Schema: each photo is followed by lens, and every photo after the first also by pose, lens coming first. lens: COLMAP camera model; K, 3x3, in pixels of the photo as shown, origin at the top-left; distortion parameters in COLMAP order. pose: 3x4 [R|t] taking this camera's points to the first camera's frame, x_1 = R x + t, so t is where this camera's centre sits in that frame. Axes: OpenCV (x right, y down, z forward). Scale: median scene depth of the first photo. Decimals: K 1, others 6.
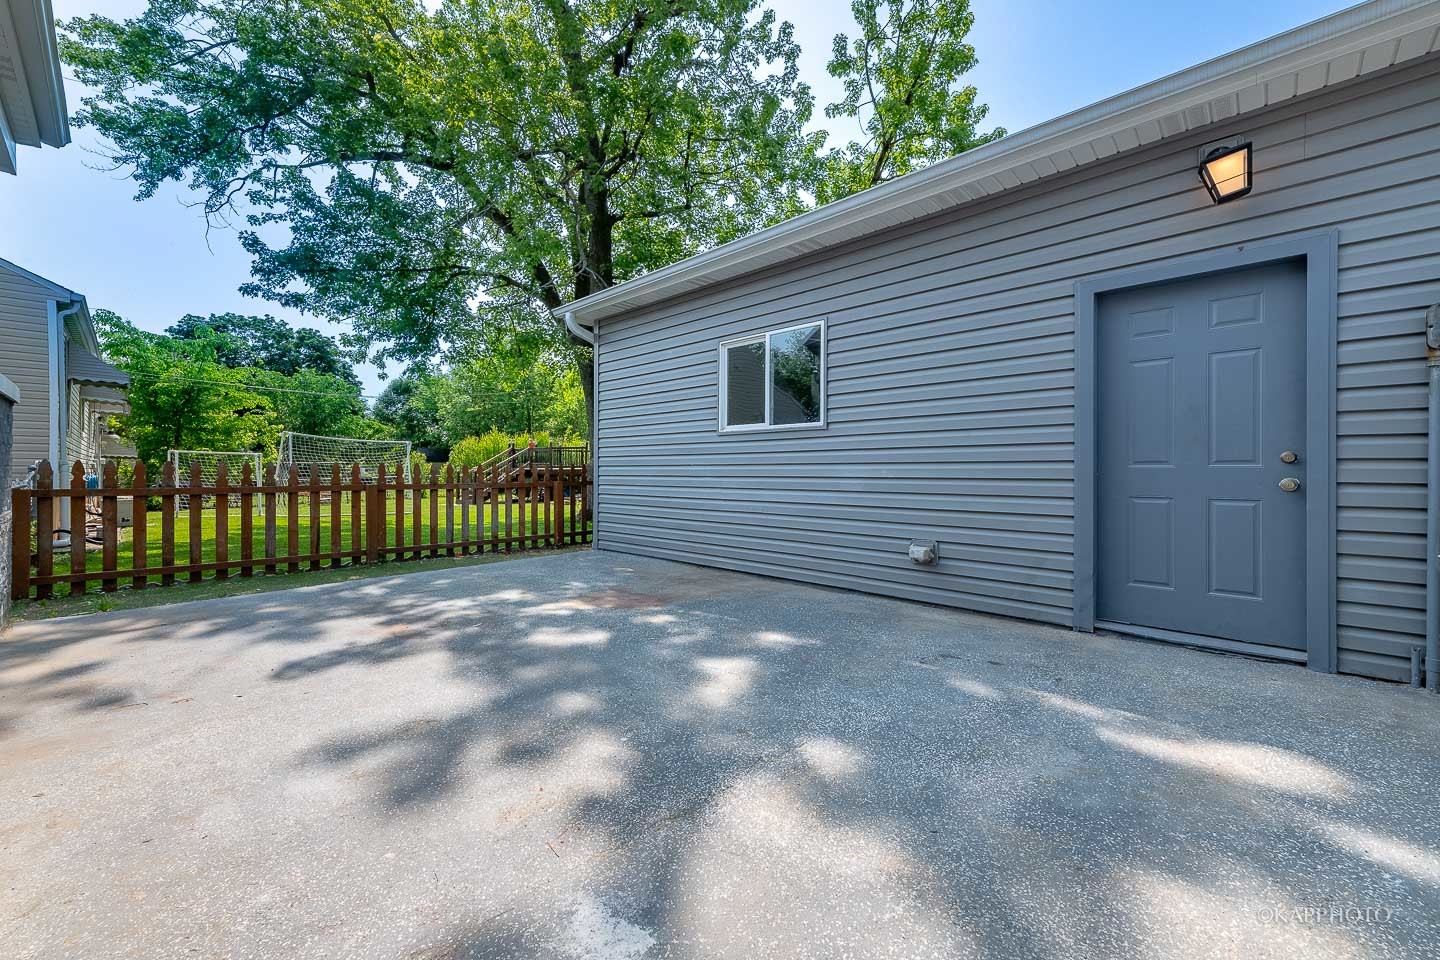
lens RADIAL K [[565.5, 0, 719.0], [0, 565.5, 469.3], [0, 0, 1]] dist [0.015996, -0.005196]
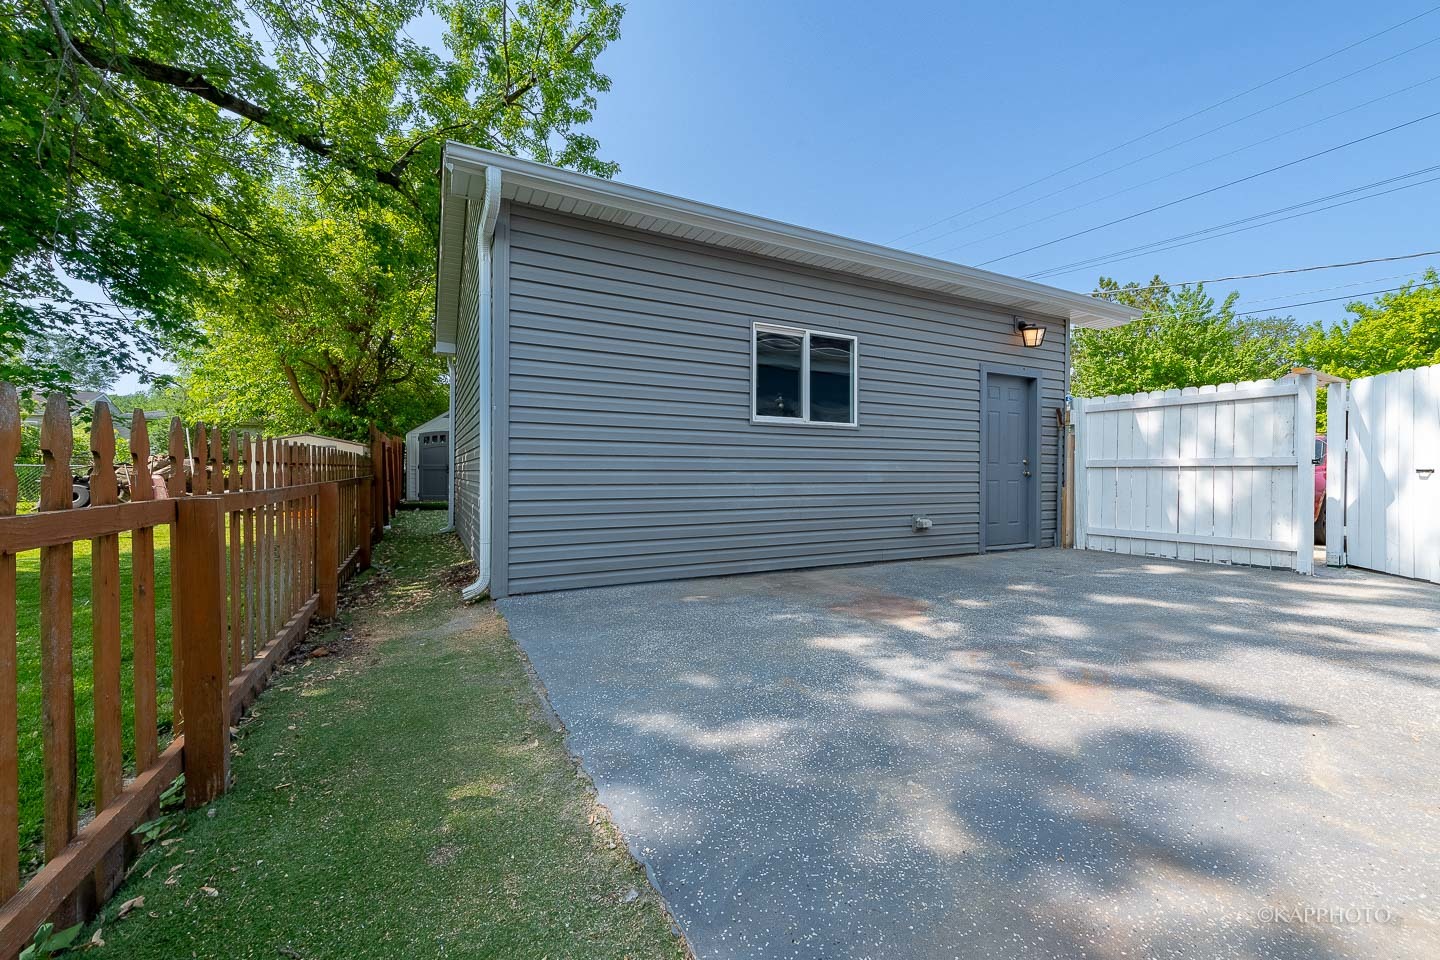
lens RADIAL K [[565.5, 0, 719.0], [0, 565.5, 469.3], [0, 0, 1]] dist [0.015996, -0.005196]
pose [[0.333744, 0.009120, 0.942620, -0.969480], [-0.005809, 0.999954, -0.007618, 0.020500], [-0.942646, -0.002934, 0.333782, 0.839284]]
